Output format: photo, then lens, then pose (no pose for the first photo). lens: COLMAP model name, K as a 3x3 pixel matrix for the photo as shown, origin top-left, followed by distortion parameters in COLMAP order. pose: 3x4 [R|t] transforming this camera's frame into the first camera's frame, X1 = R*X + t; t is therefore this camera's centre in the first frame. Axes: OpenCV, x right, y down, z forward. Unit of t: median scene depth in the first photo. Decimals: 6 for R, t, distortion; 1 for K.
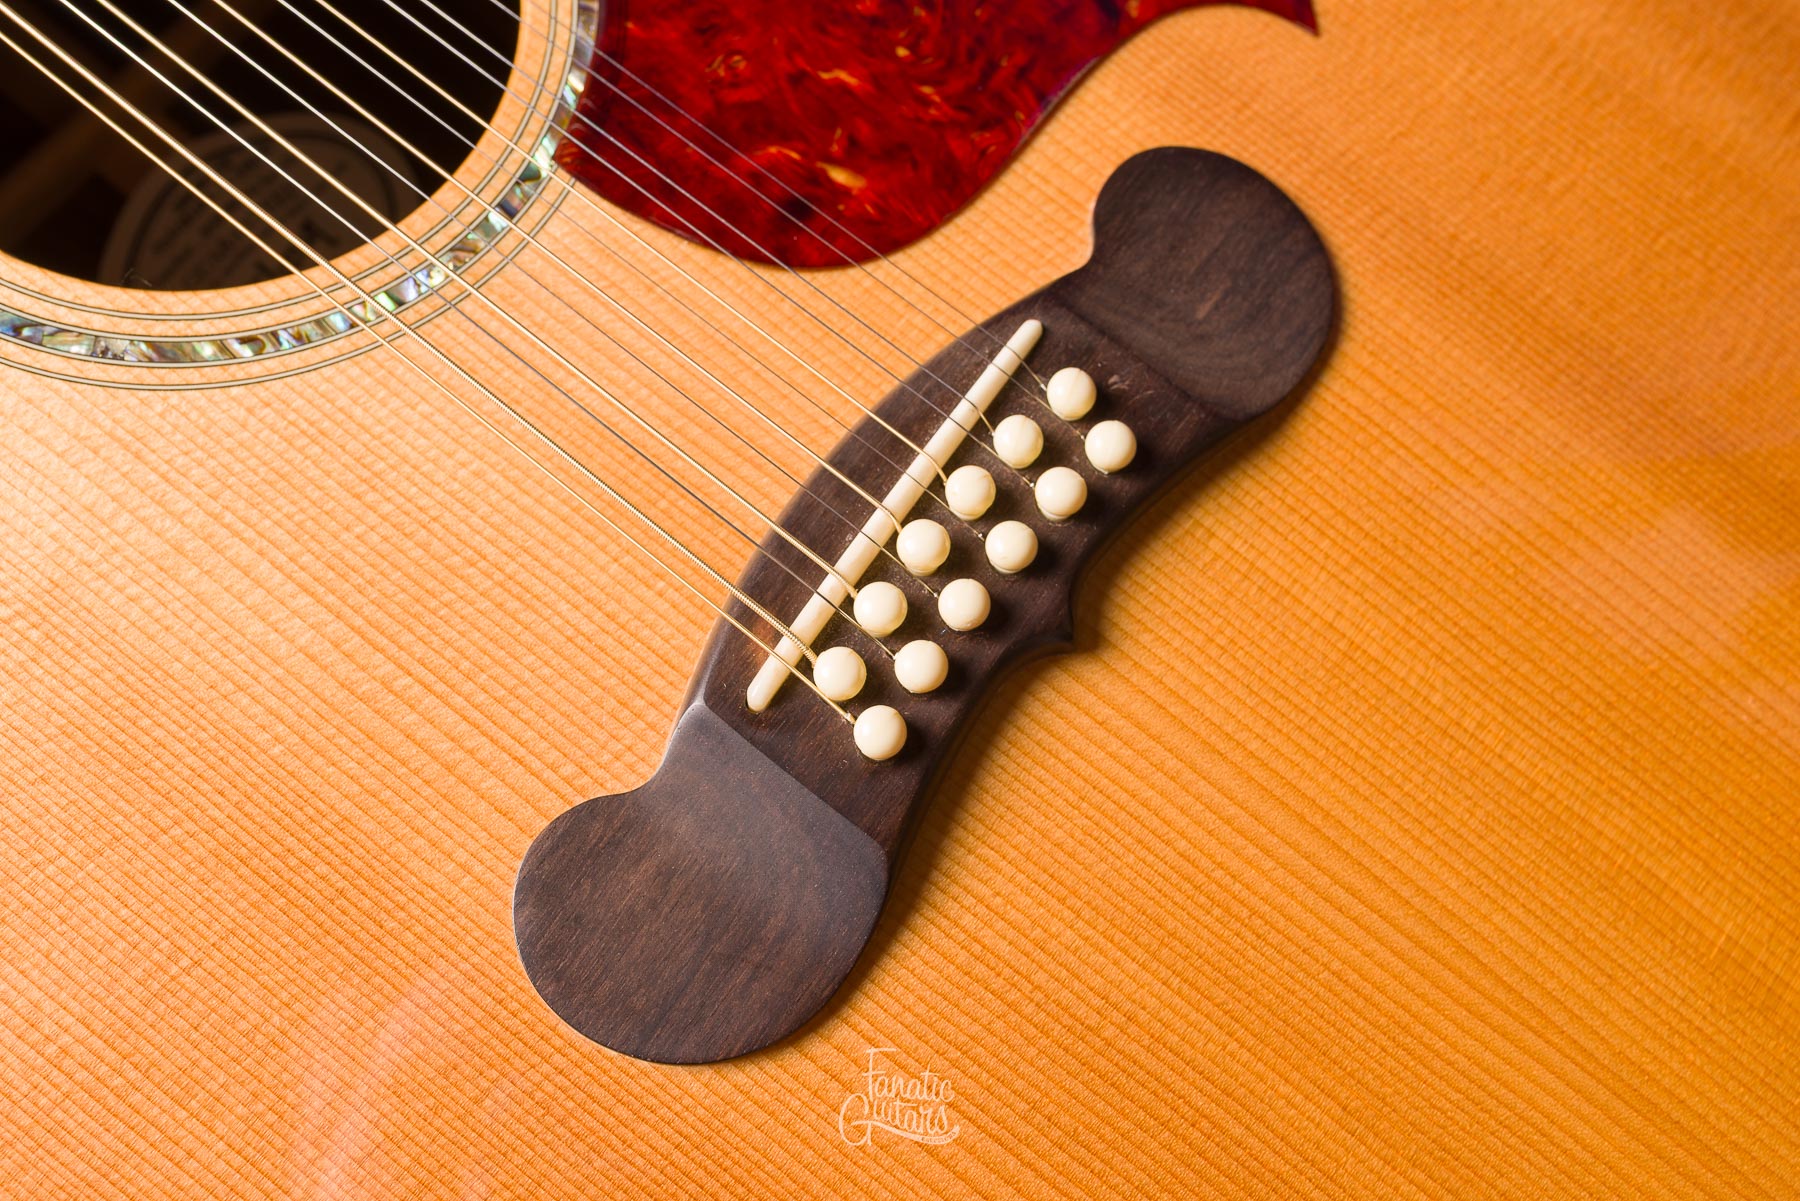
lens RADIAL K [[1852.0, 0, 900.4], [0, 1852.0, 598.6], [0, 0, 1]] dist [0.005772, -0.009299]
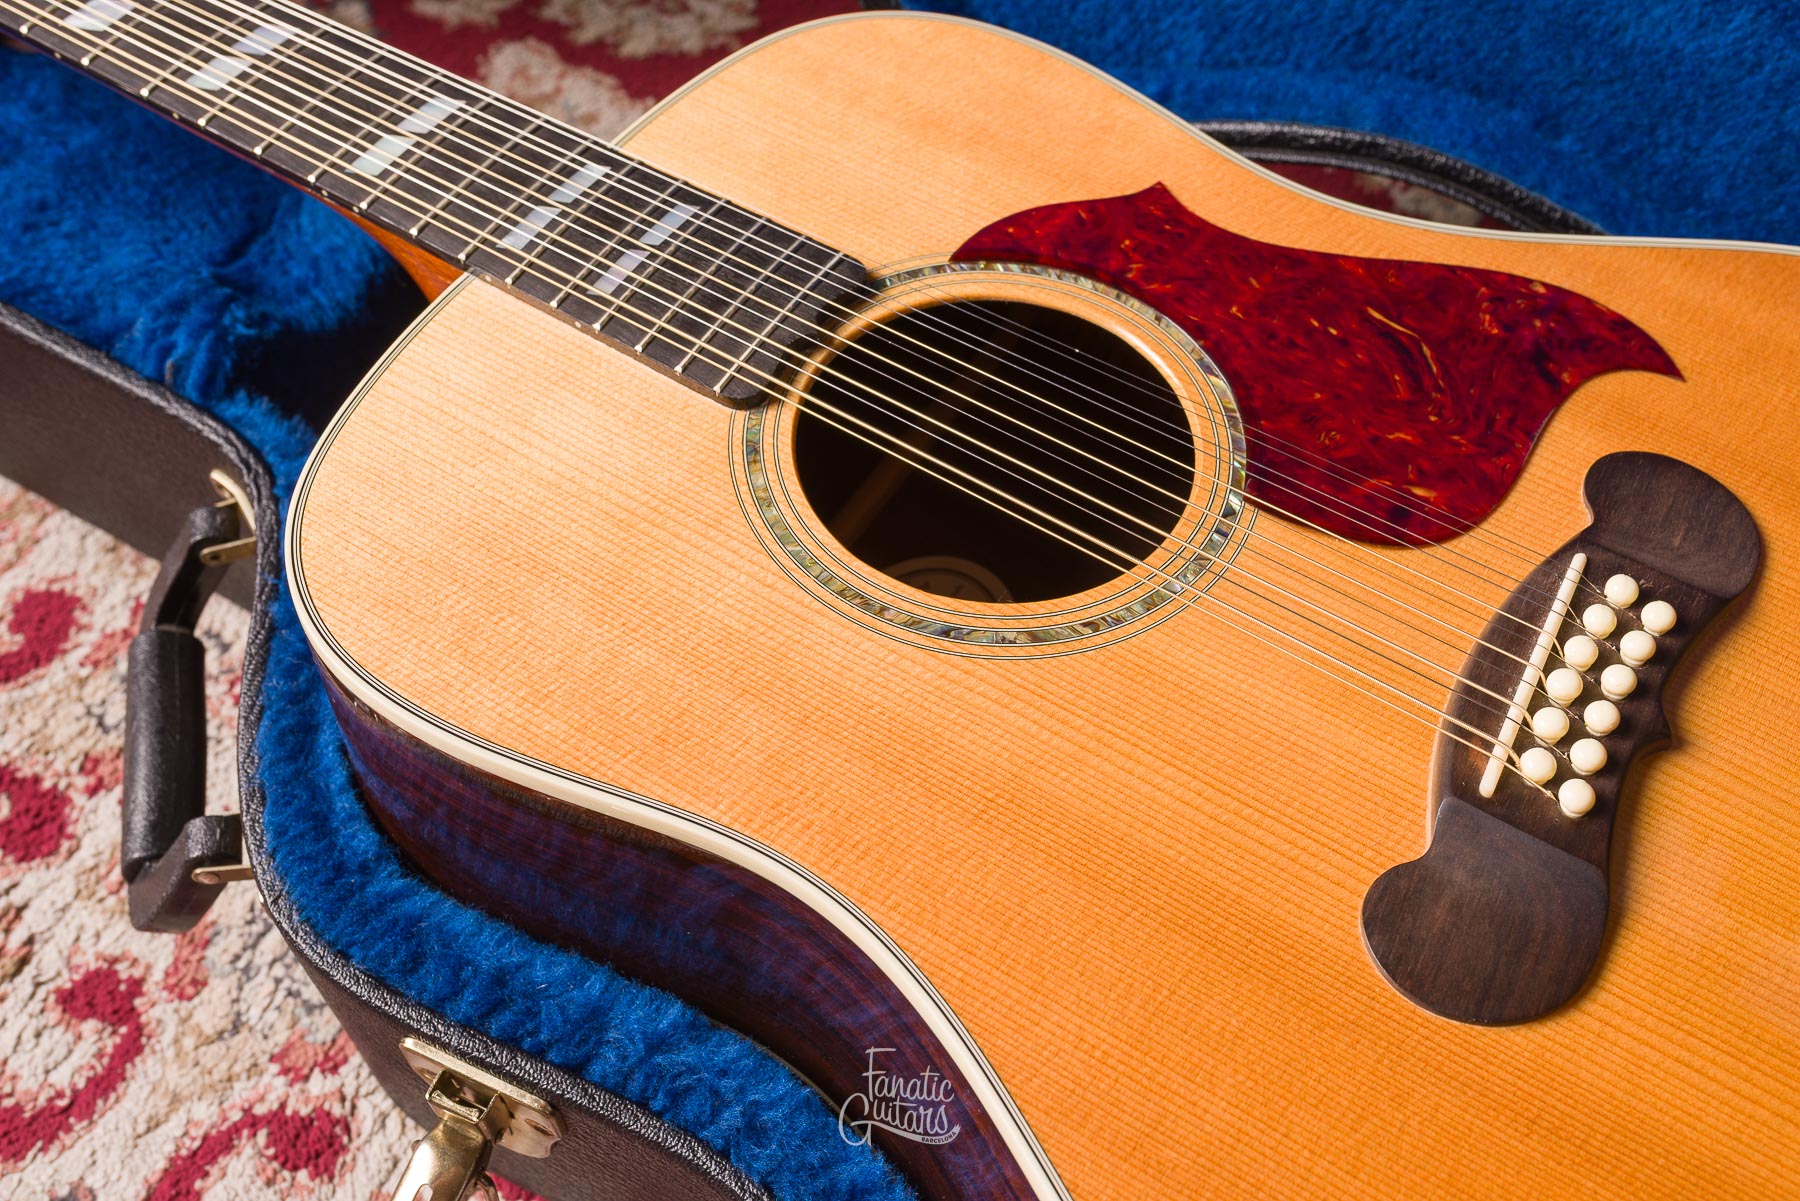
lens RADIAL K [[1774.4, 0, 901.4], [0, 1774.4, 602.2], [0, 0, 1]] dist [-0.000300, 0.004695]
pose [[0.992094, -0.125390, -0.005199, -0.490545], [0.117355, 0.941608, -0.315599, 0.291078], [0.044469, 0.312494, 0.948878, -0.421264]]
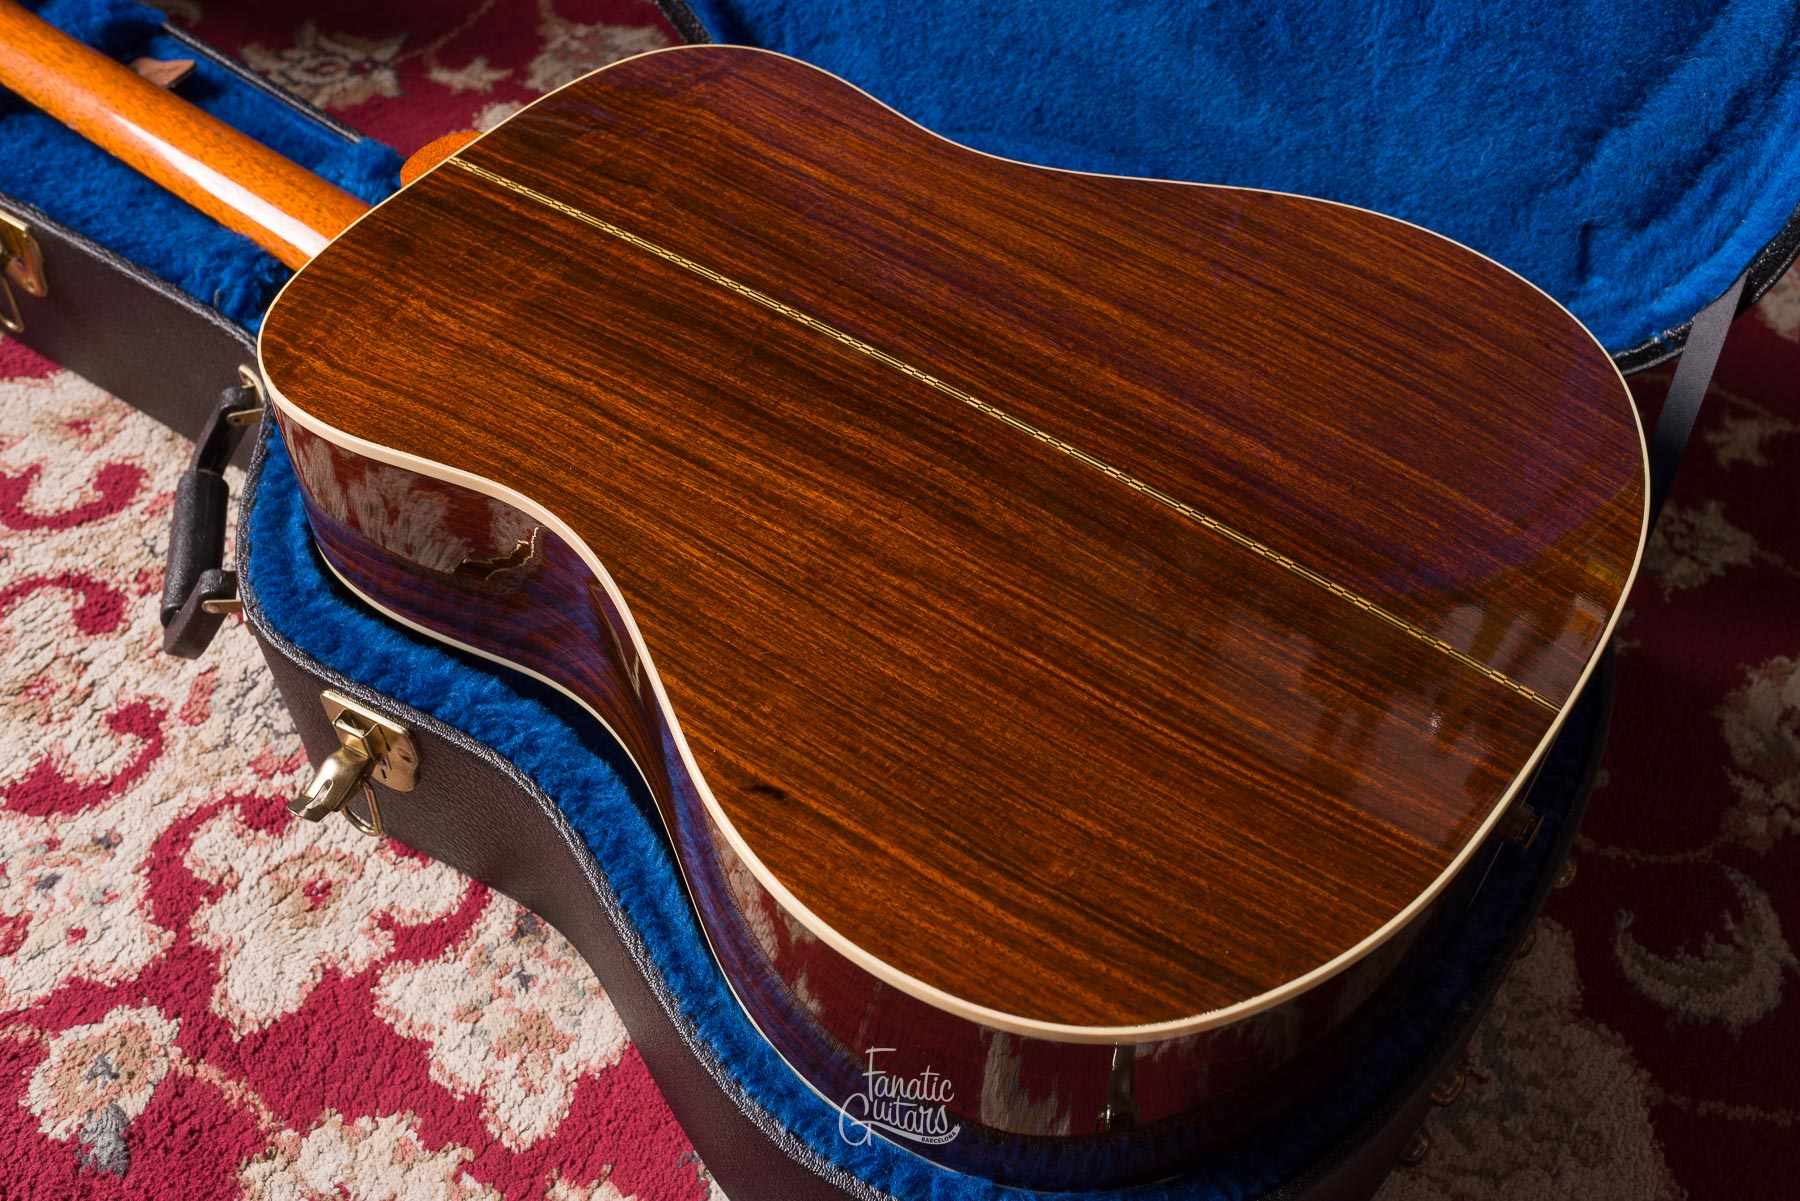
lens RADIAL K [[1827.9, 0, 947.7], [0, 1827.9, 571.8], [0, 0, 1]] dist [-0.002772, 0.005809]
pose [[0.996649, -0.079836, -0.017788, -0.049437], [0.066508, 0.917590, -0.391925, 1.017396], [0.047612, 0.389429, 0.919825, -1.219975]]
